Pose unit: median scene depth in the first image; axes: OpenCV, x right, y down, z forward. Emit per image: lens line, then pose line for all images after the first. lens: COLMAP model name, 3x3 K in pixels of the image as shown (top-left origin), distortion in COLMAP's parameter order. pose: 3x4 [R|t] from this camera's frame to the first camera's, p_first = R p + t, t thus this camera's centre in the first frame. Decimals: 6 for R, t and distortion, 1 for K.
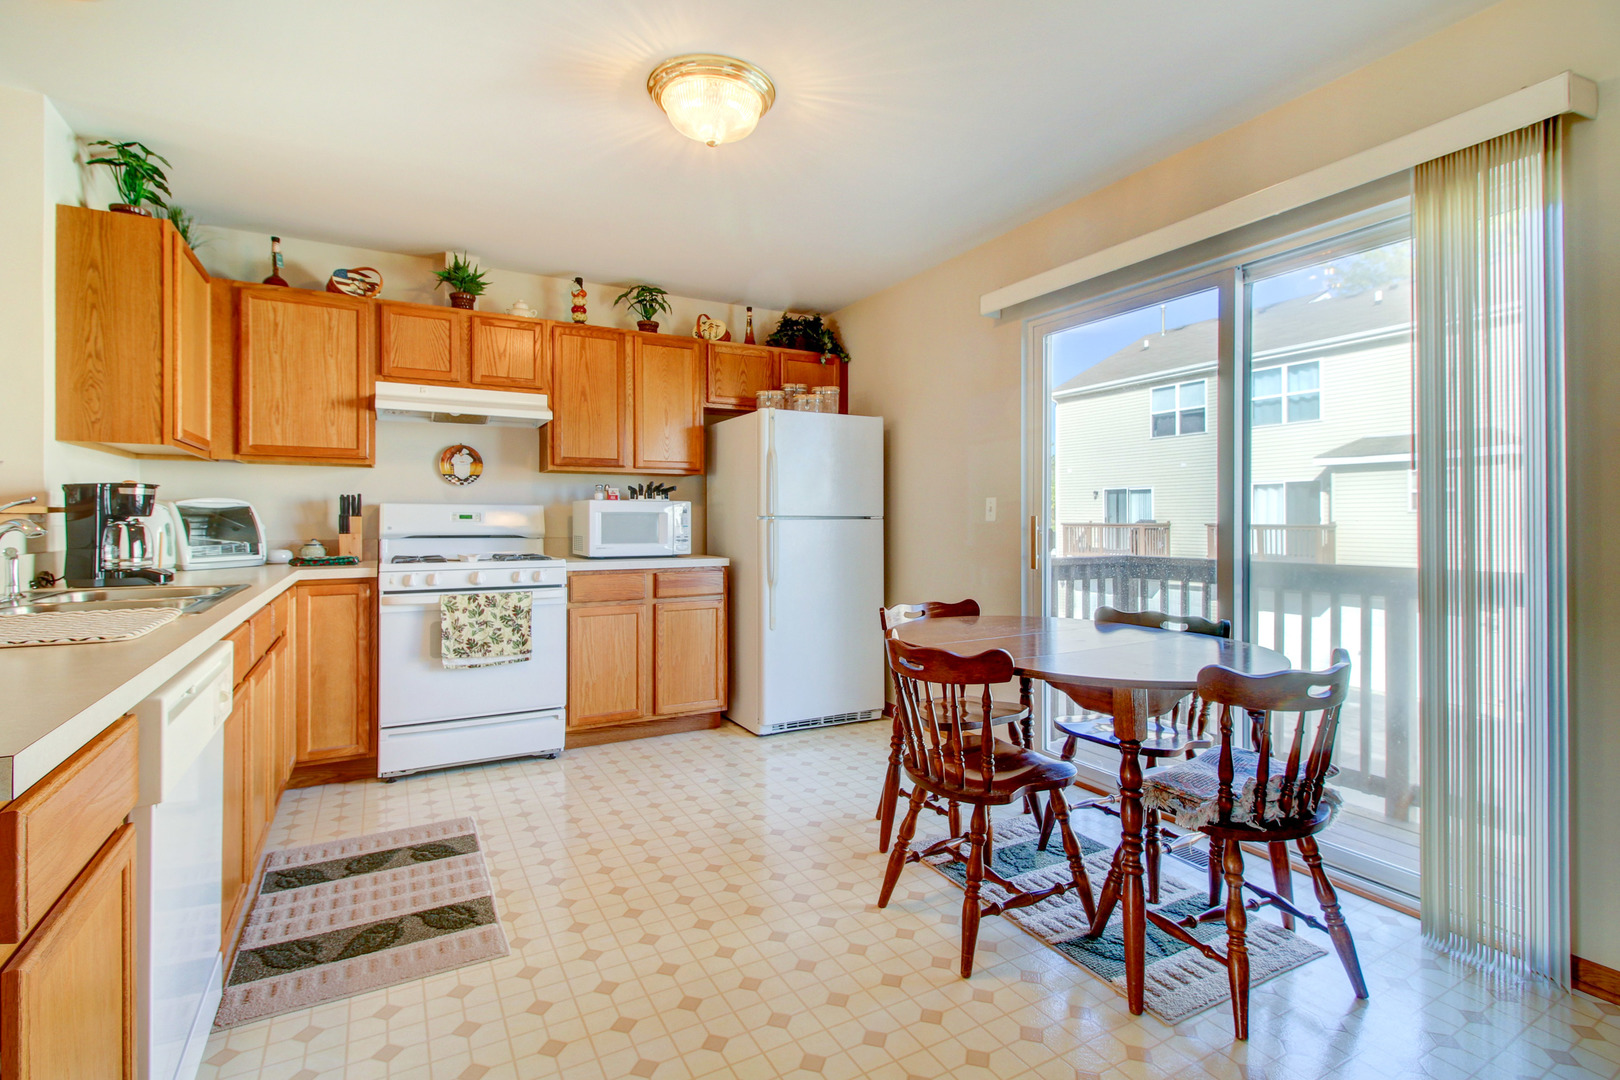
lens RADIAL K [[758.4, 0, 816.1], [0, 758.4, 525.5], [0, 0, 1]] dist [0.006991, -0.003182]
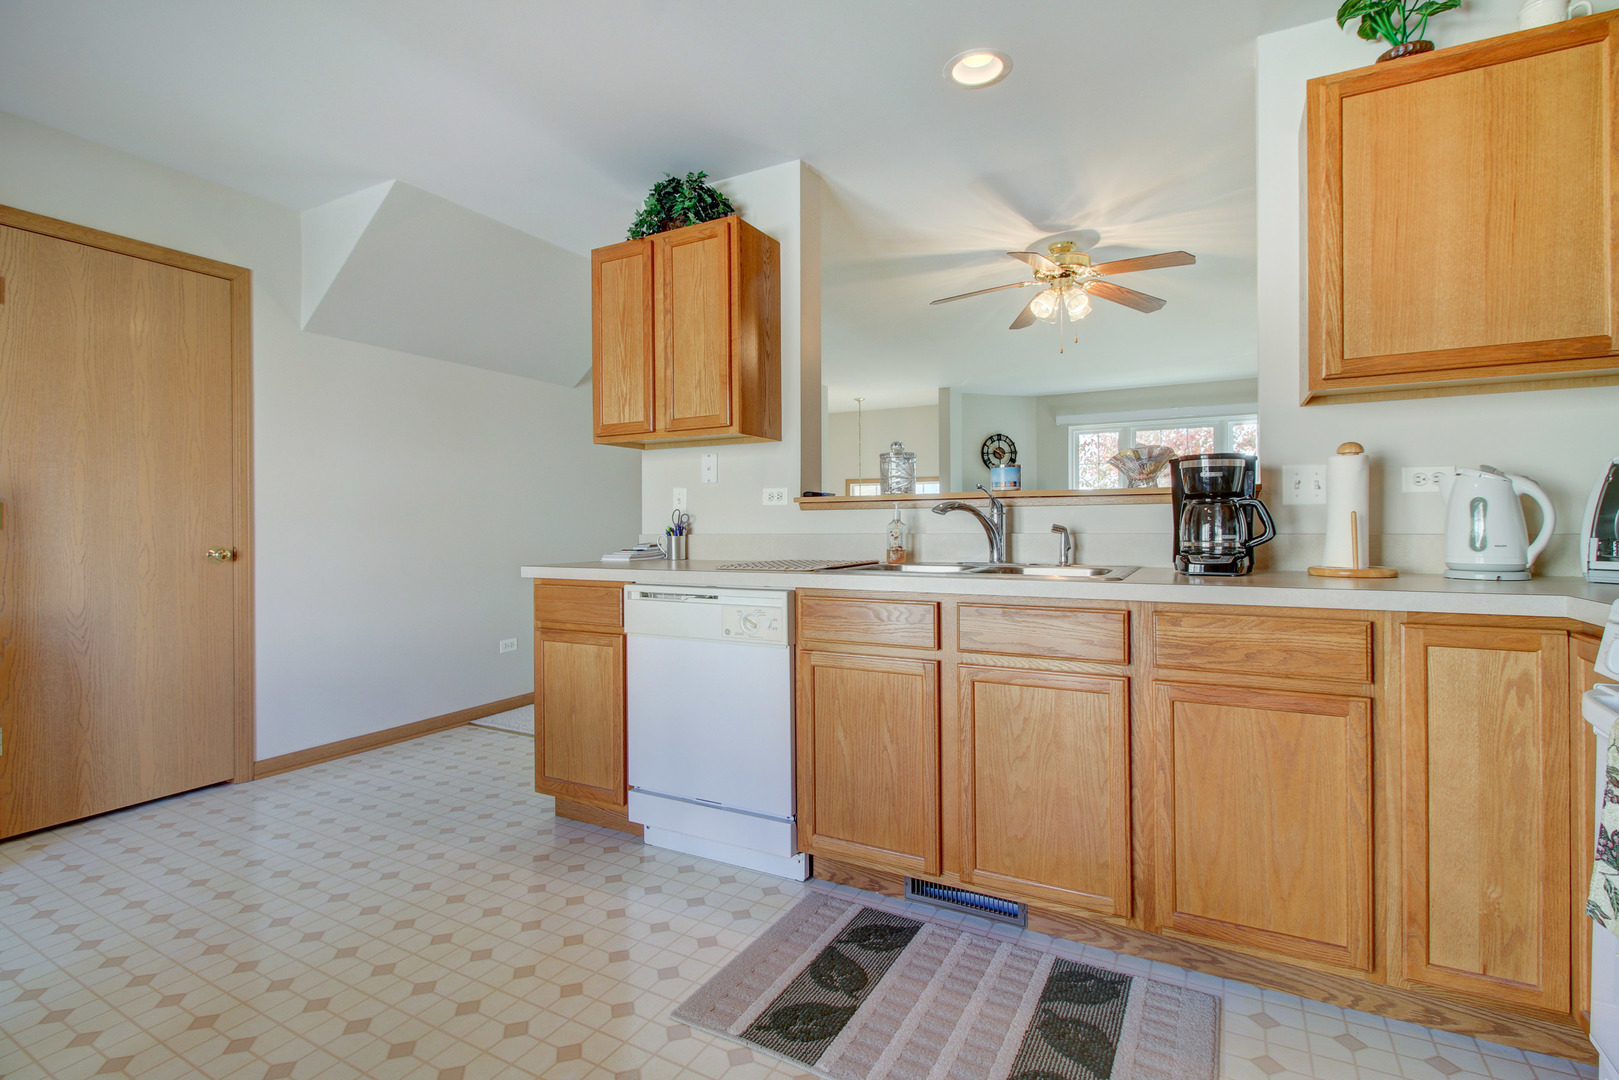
lens RADIAL K [[758.0, 0, 813.6], [0, 758.0, 523.6], [0, 0, 1]] dist [0.006991, -0.003182]
pose [[-0.849121, 0.003272, -0.528188, -0.056267], [-0.000529, 0.999975, 0.007046, 0.010661], [0.528198, 0.006262, -0.849098, 1.018101]]
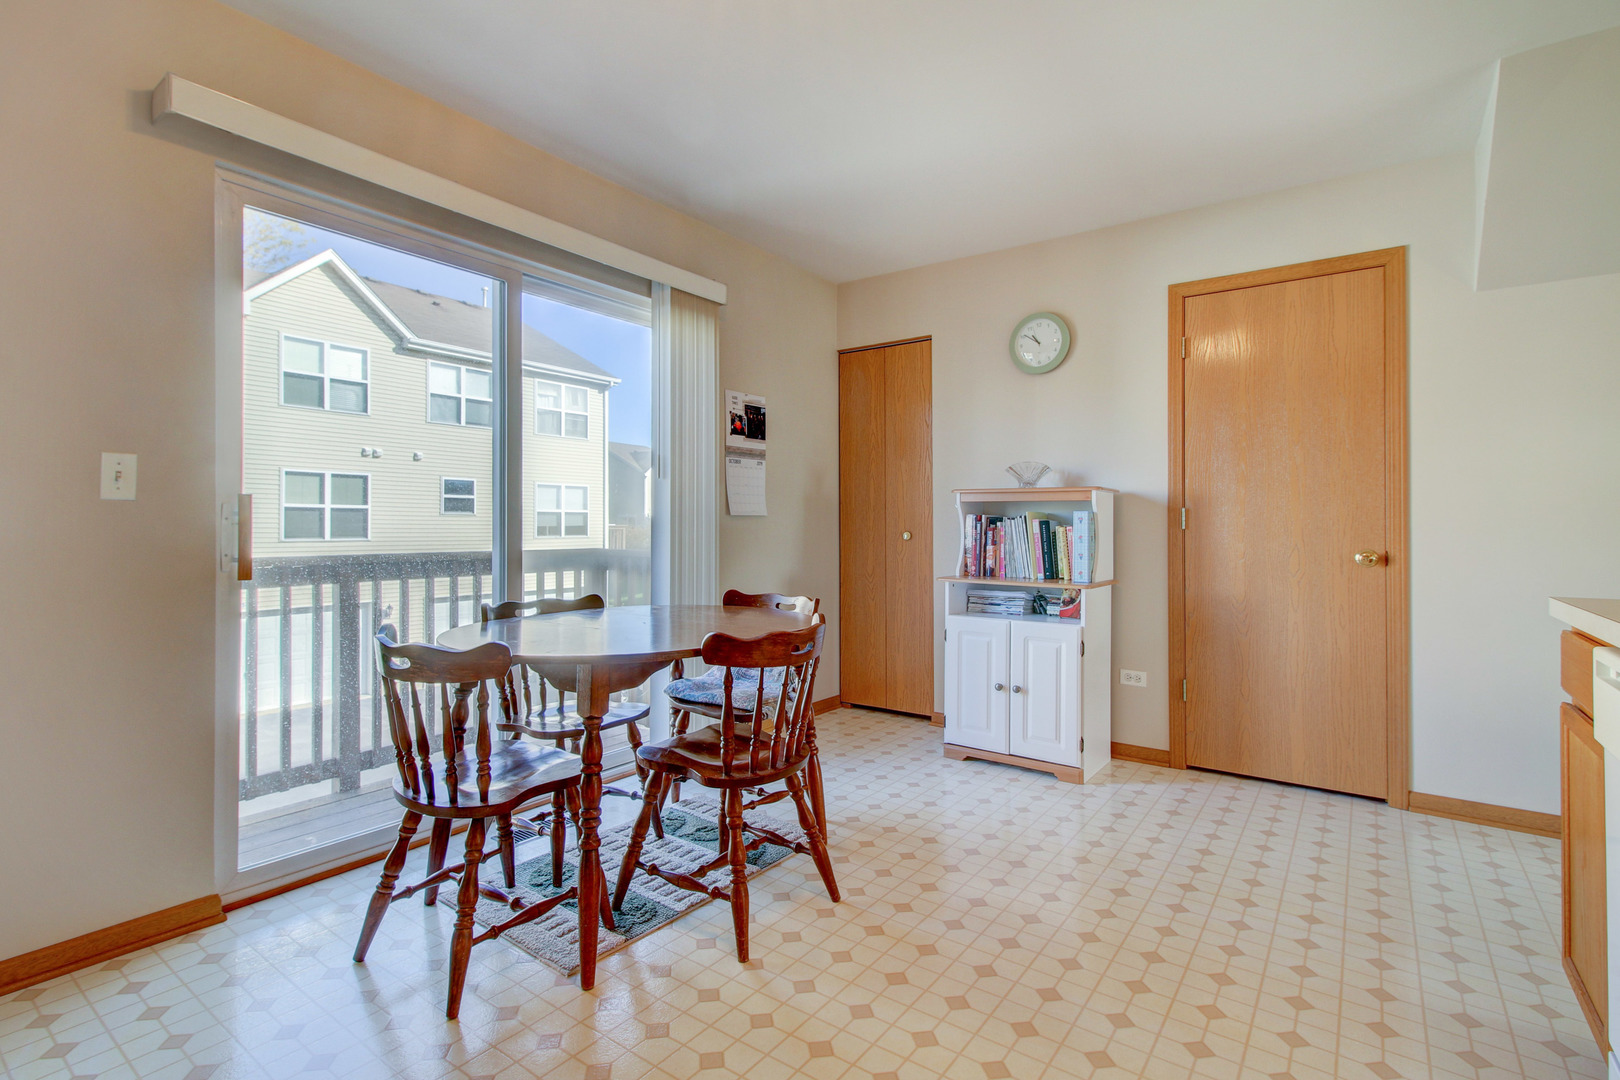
lens RADIAL K [[758.4, 0, 797.8], [0, 758.4, 531.5], [0, 0, 1]] dist [0.006991, -0.003182]
pose [[-0.402903, -0.008214, 0.915206, -0.458477], [0.002394, 0.999947, 0.010028, 0.013283], [-0.915240, 0.006231, -0.402862, 0.823406]]
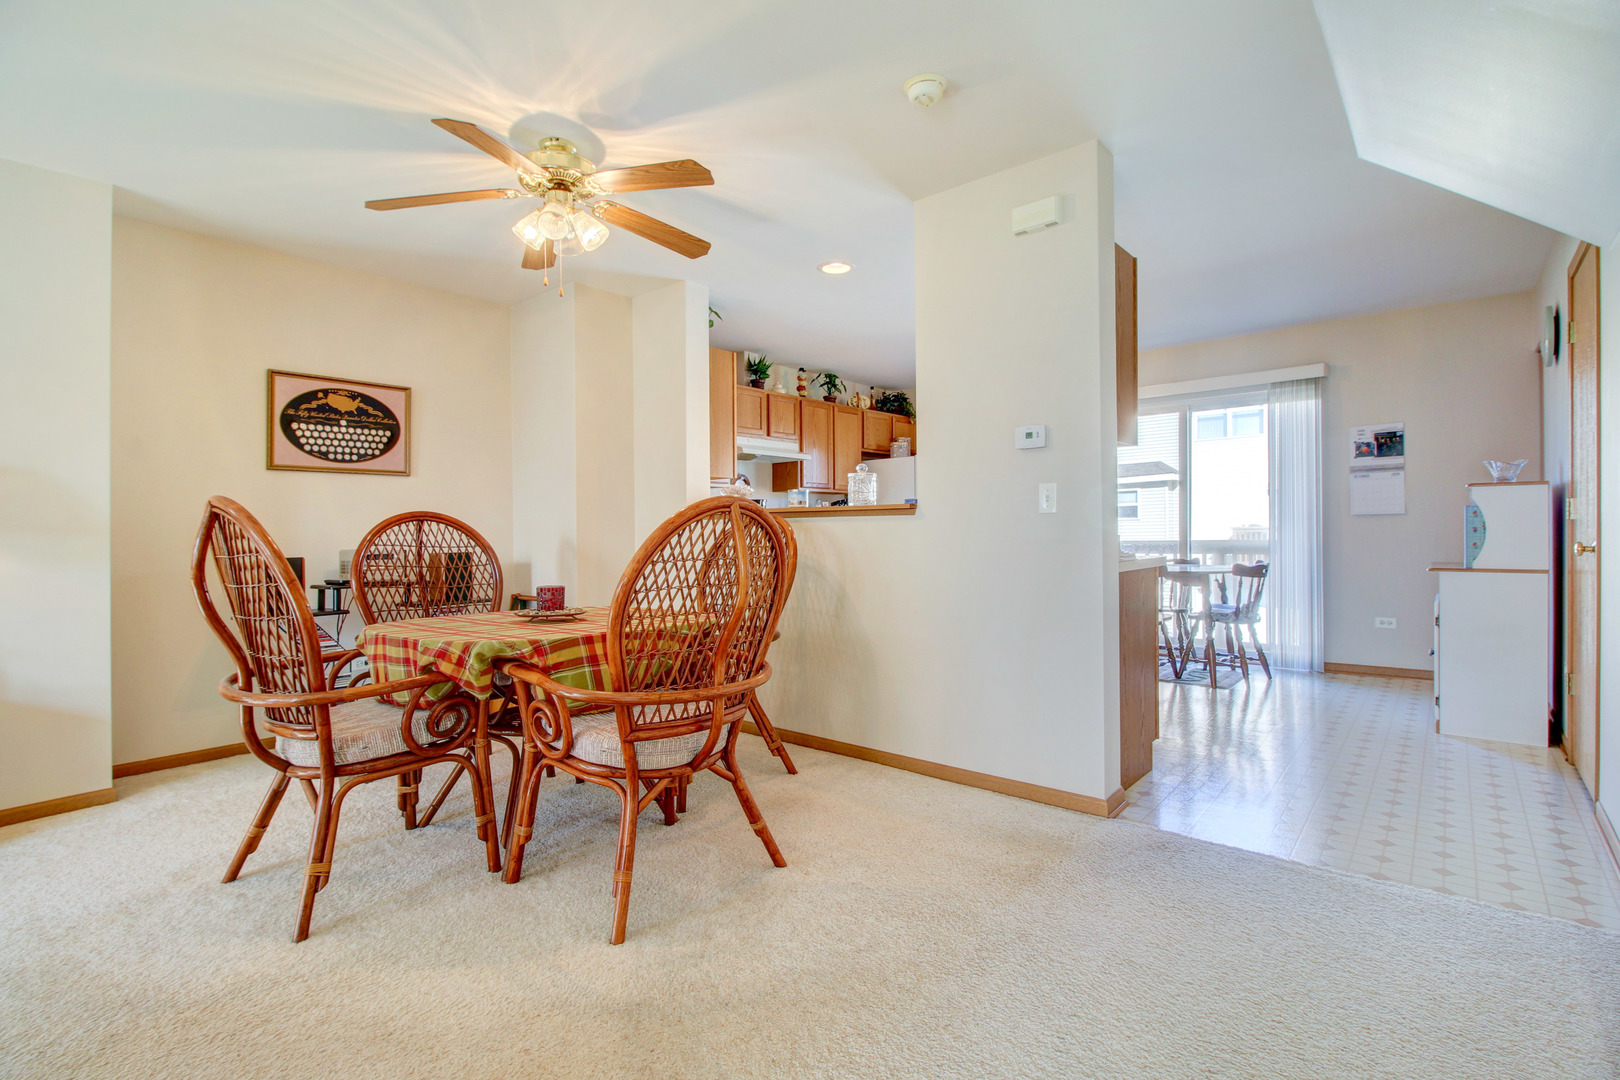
lens RADIAL K [[758.4, 0, 809.7], [0, 758.4, 535.7], [0, 0, 1]] dist [0.006991, -0.003182]
pose [[0.939688, -0.015621, 0.341675, -0.983575], [0.016333, 0.999866, 0.000793, 0.023571], [-0.341642, 0.004836, 0.939818, -0.566487]]
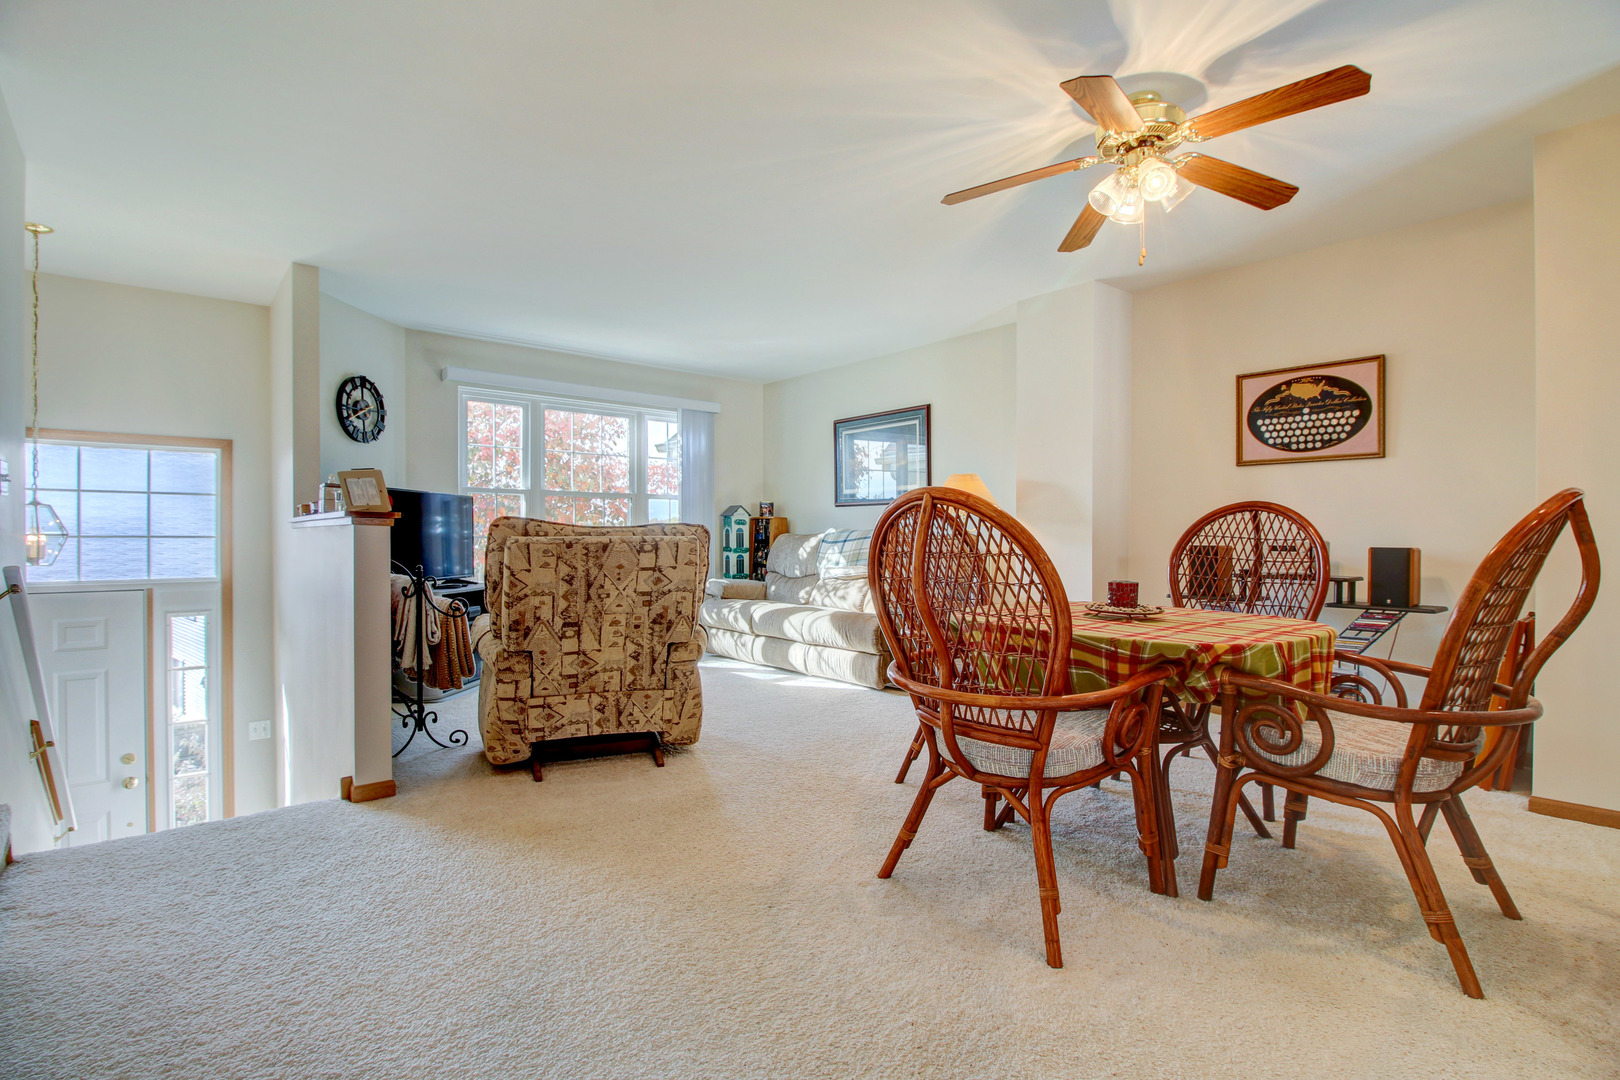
lens RADIAL K [[758.4, 0, 836.8], [0, 758.4, 531.8], [0, 0, 1]] dist [0.006991, -0.003182]
pose [[0.236987, -0.003005, -0.971508, -0.320926], [-0.004571, 0.999981, -0.004209, 0.029574], [0.971502, 0.005438, 0.236969, -0.186211]]
